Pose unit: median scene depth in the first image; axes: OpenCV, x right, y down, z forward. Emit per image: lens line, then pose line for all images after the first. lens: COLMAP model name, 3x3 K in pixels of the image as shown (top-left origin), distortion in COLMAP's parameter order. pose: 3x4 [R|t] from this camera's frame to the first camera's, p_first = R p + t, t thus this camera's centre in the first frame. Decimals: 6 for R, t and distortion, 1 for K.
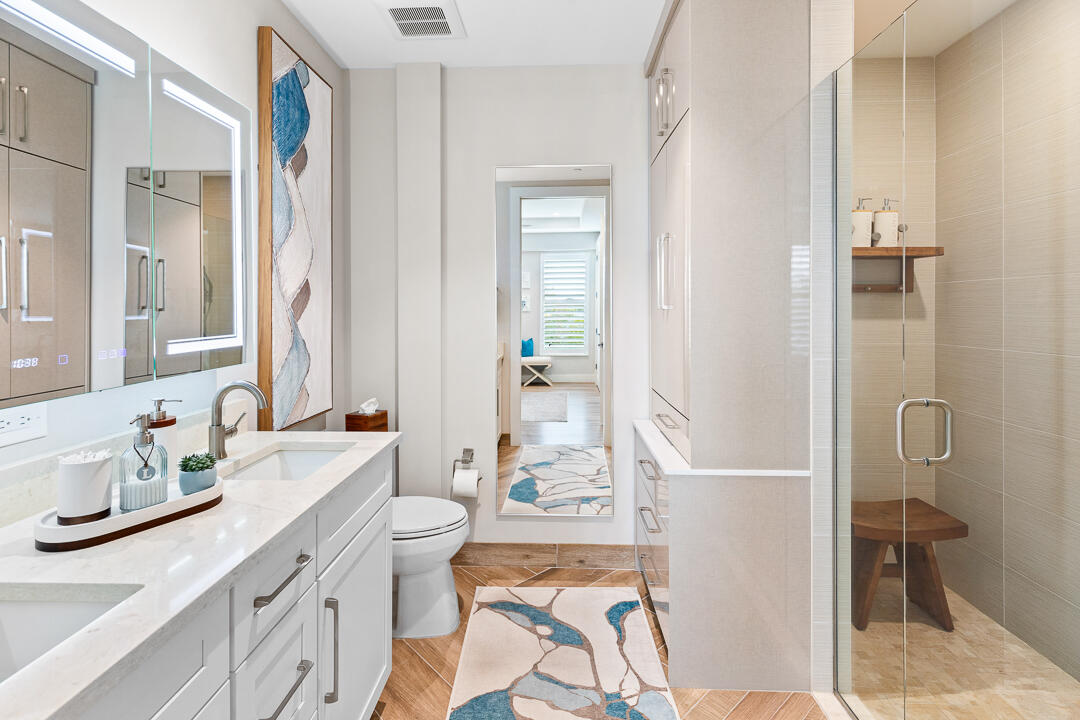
lens RADIAL K [[503.4, 0, 536.9], [0, 503.4, 305.9], [0, 0, 1]] dist [0.004565, -0.002774]
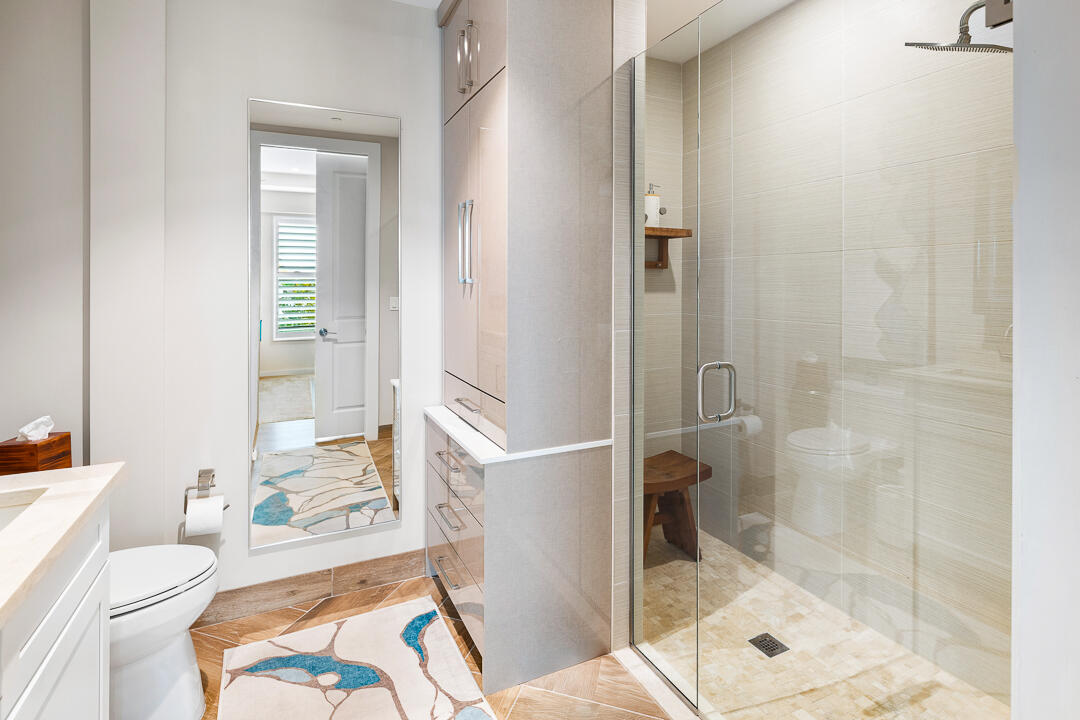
lens RADIAL K [[541.8, 0, 533.9], [0, 541.8, 279.2], [0, 0, 1]] dist [0.000614, -0.004098]
pose [[0.884287, 0.004197, 0.466926, -0.100019], [-0.003016, 0.999990, -0.003278, 0.002155], [-0.466935, 0.001491, 0.884291, 0.074109]]
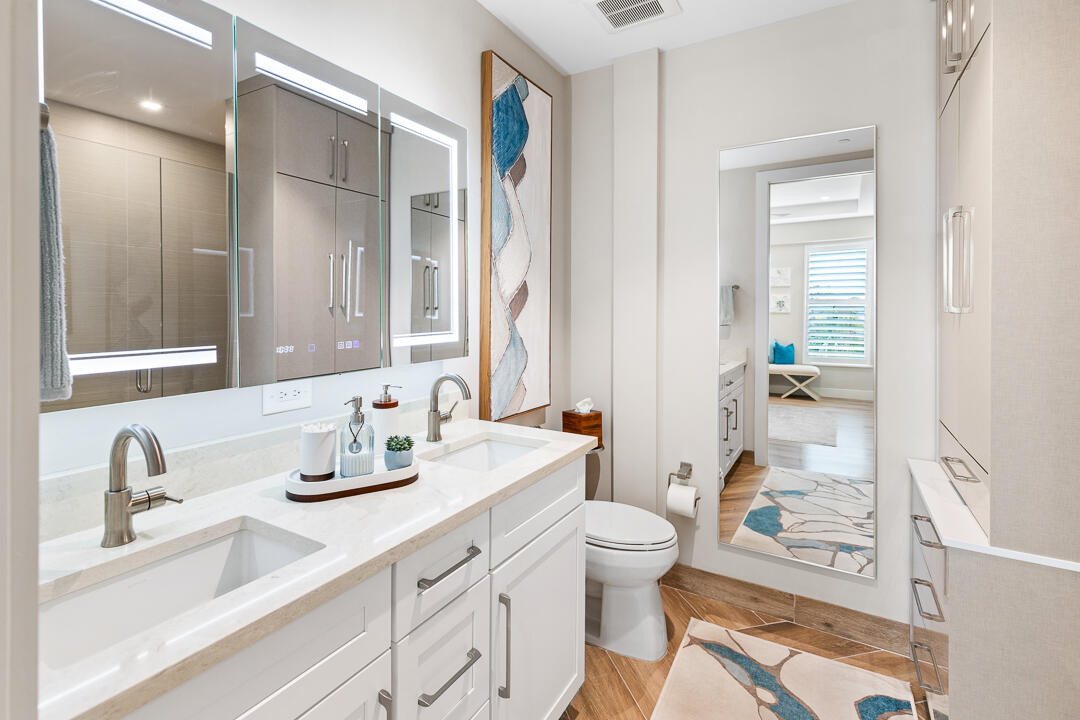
lens RADIAL K [[503.4, 0, 537.1], [0, 503.4, 306.3], [0, 0, 1]] dist [0.004565, -0.002774]
pose [[0.876248, 0.005010, -0.481835, 0.078901], [-0.004536, 0.999987, 0.002148, -0.001460], [0.481840, 0.000303, 0.876259, 0.083470]]
